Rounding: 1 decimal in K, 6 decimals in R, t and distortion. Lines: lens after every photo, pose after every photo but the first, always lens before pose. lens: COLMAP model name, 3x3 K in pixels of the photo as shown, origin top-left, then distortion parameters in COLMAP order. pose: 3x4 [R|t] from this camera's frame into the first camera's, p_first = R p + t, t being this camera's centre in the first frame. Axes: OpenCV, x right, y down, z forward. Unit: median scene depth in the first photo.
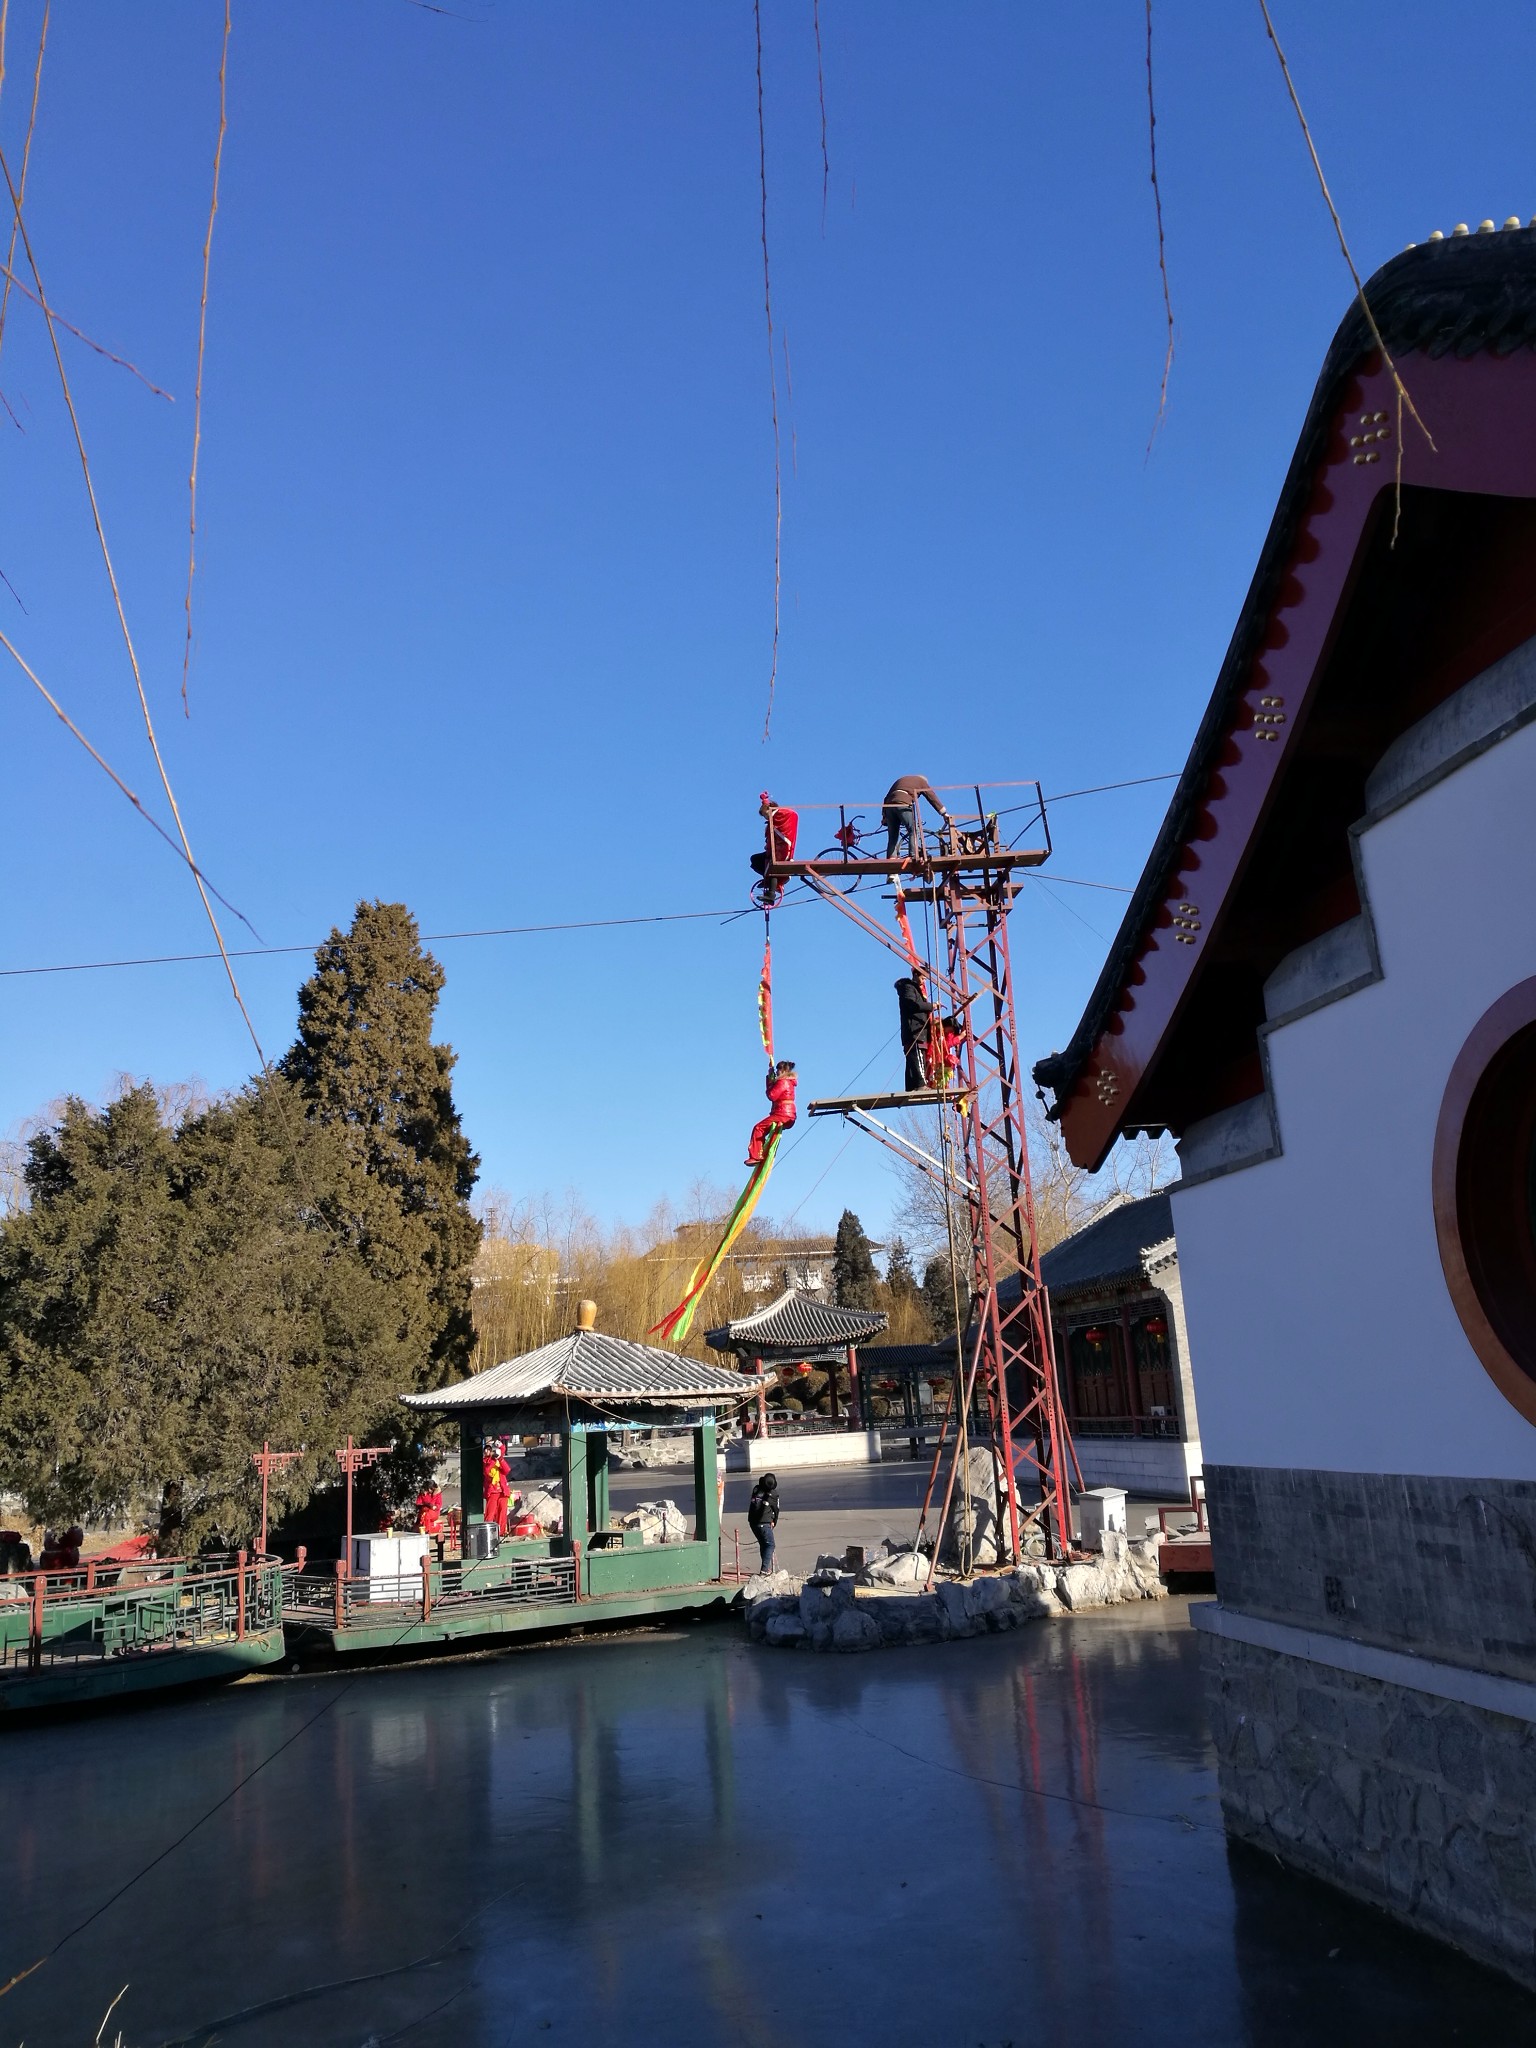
lens RADIAL K [[1664.4, 0, 768.0], [0, 1664.4, 1024.0], [0, 0, 1]] dist [-0.016186, 0.063564]
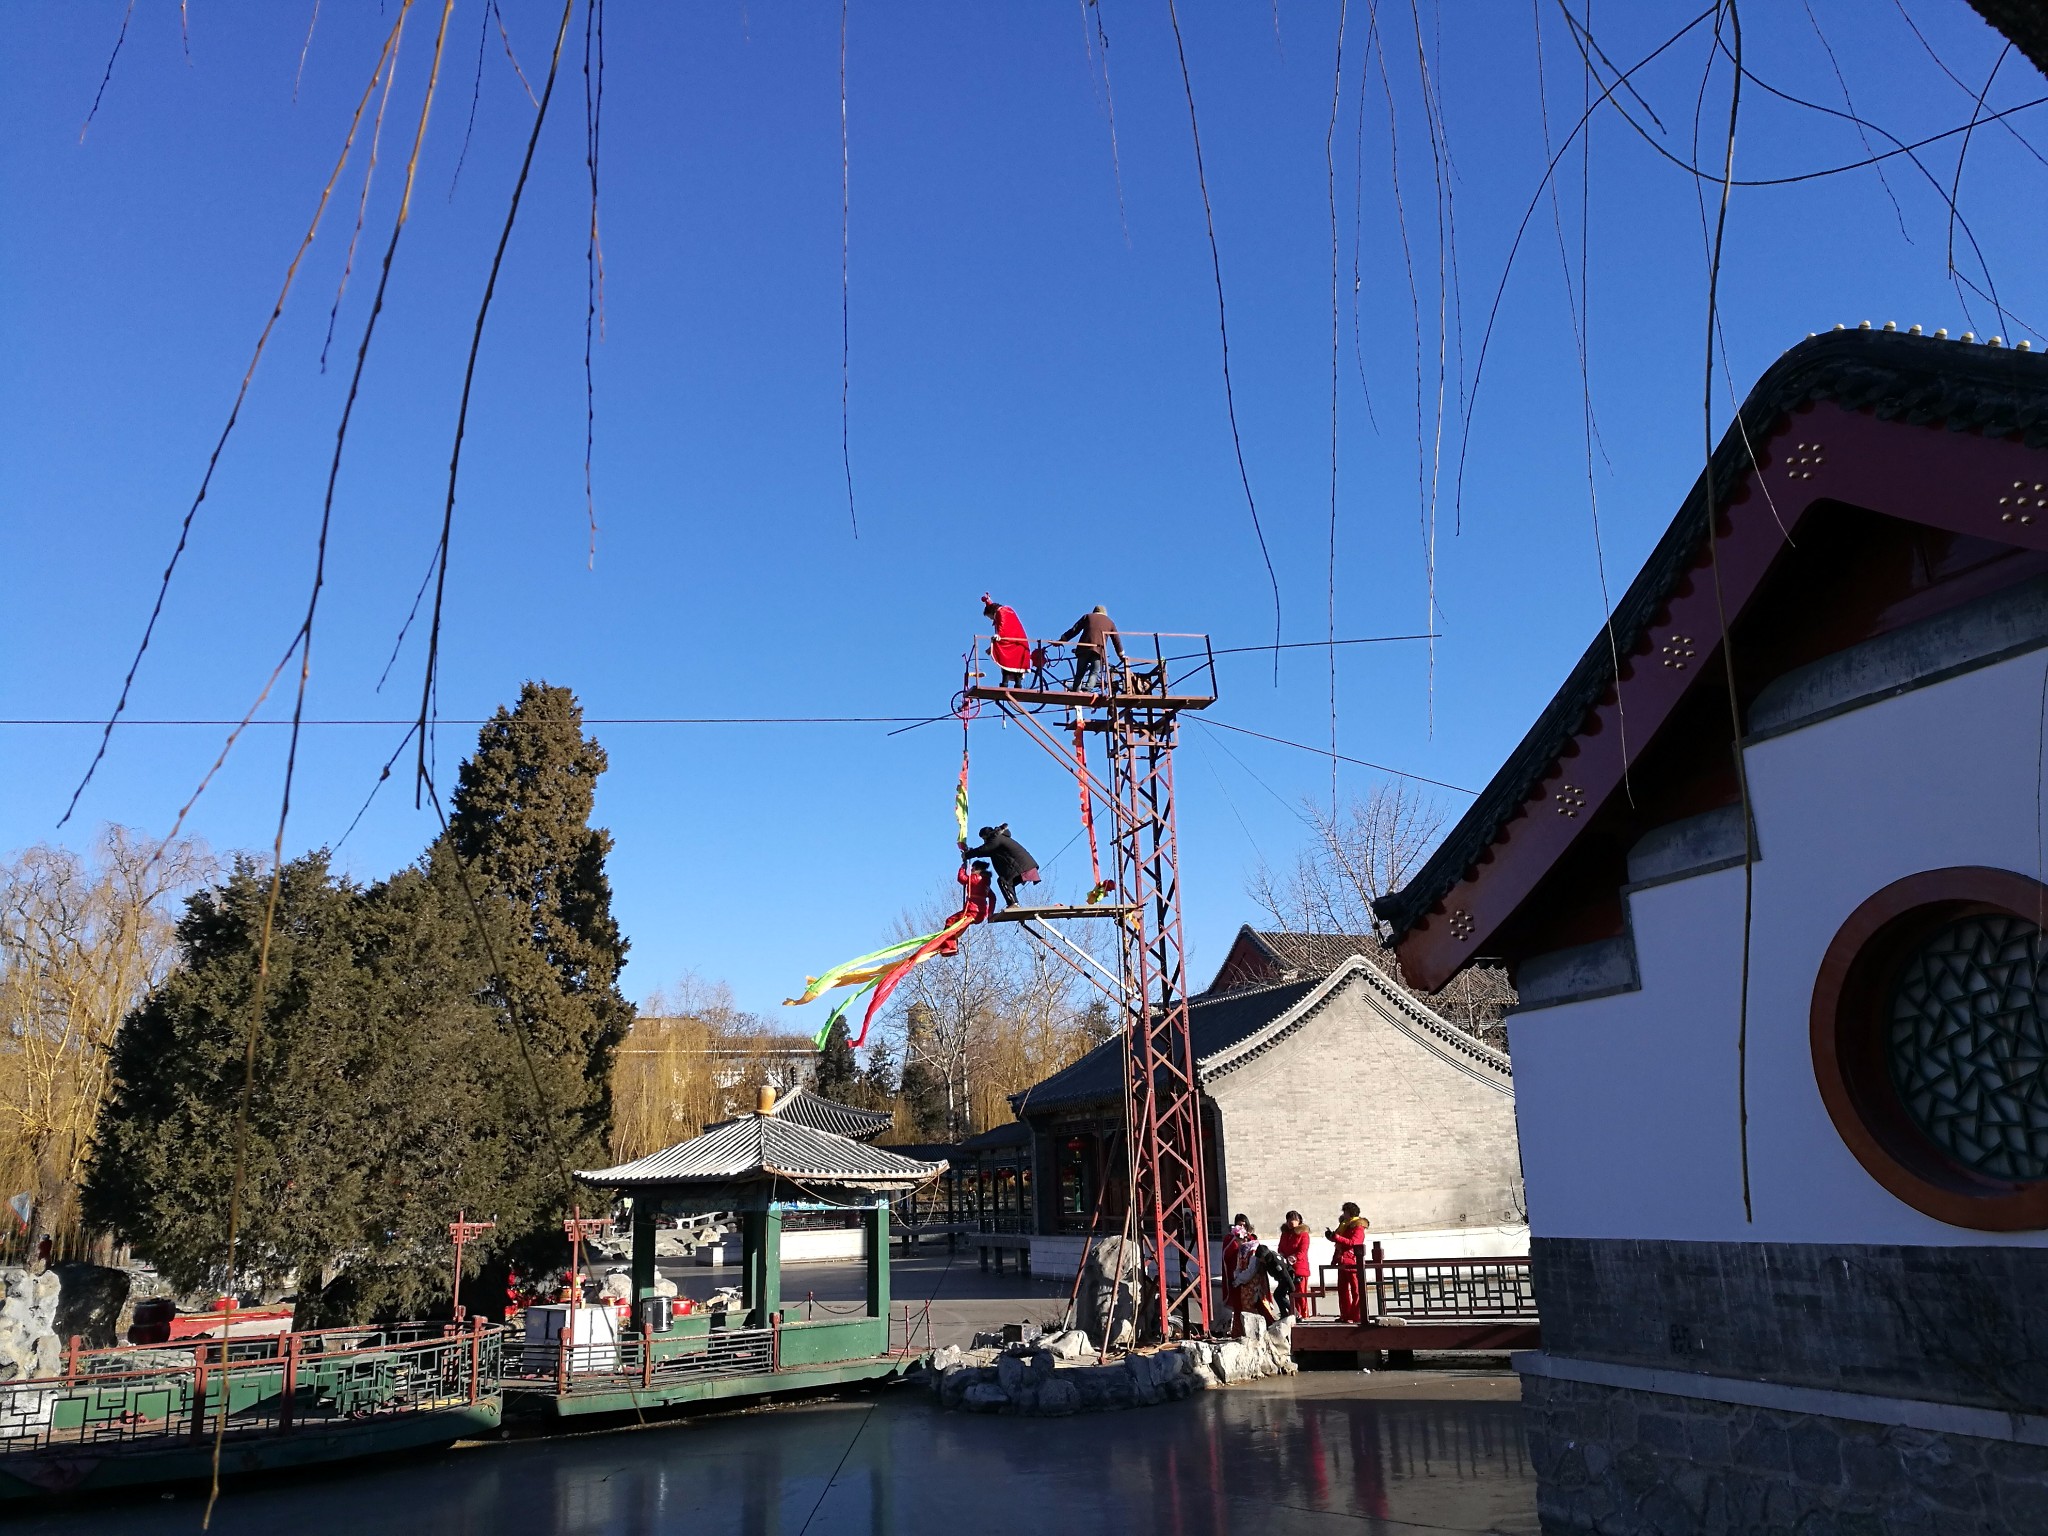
lens RADIAL K [[1664.4, 0, 1016.4], [0, 1664.4, 763.6], [0, 0, 1]] dist [-0.016186, 0.063564]
pose [[0.977240, 0.080396, 0.196312, -0.199425], [-0.073033, 0.996337, -0.044474, -0.000780], [-0.199169, 0.029124, 0.979532, -0.072099]]
